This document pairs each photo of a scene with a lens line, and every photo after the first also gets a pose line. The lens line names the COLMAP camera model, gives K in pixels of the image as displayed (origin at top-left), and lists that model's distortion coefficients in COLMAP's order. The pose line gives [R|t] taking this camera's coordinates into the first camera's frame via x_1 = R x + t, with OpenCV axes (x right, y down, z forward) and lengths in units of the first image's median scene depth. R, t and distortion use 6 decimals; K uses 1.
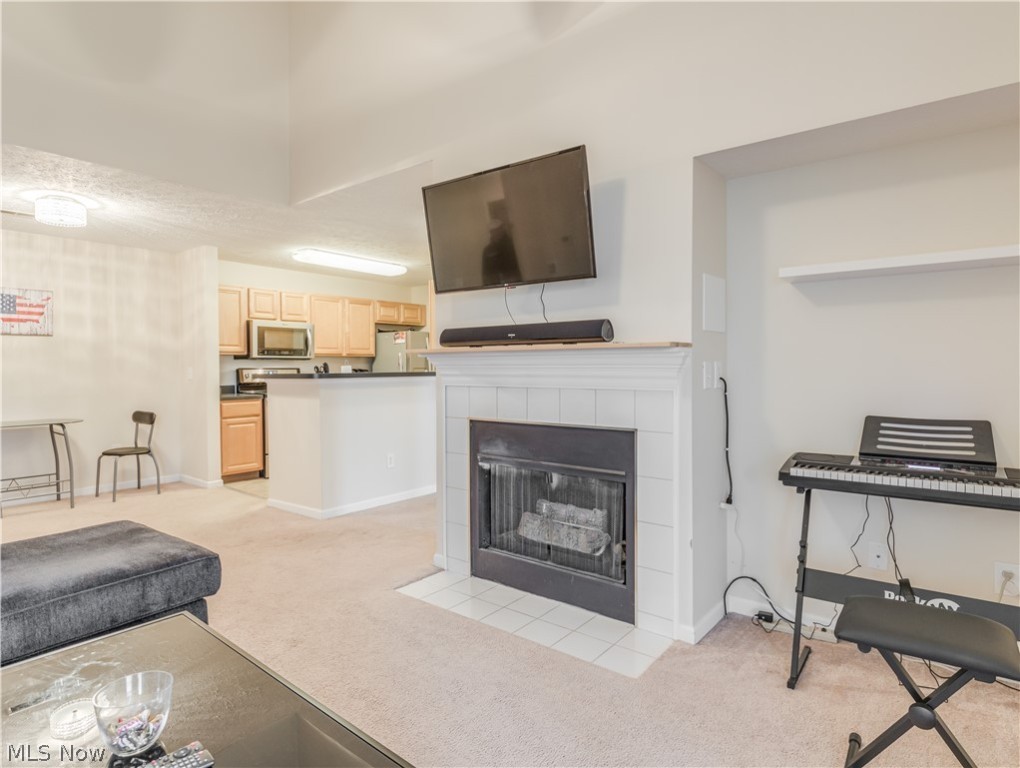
lens RADIAL K [[570.0, 0, 509.0], [0, 570.0, 379.5], [0, 0, 1]] dist [-0.001638, -0.000307]
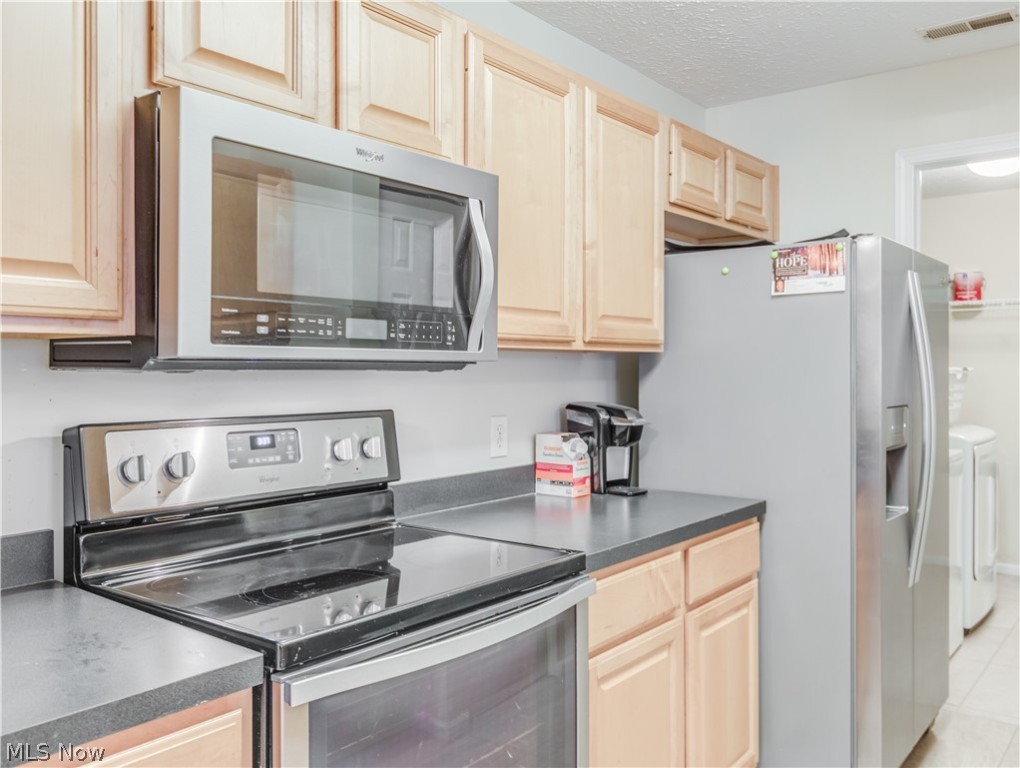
lens RADIAL K [[858.1, 0, 510.8], [0, 858.1, 375.8], [0, 0, 1]] dist [0.017156, 0.006429]
pose [[0.999964, 0.008384, -0.001034, -0.353606], [-0.008393, 0.999917, -0.009769, -0.031548], [0.000952, 0.009777, 0.999952, 0.758554]]
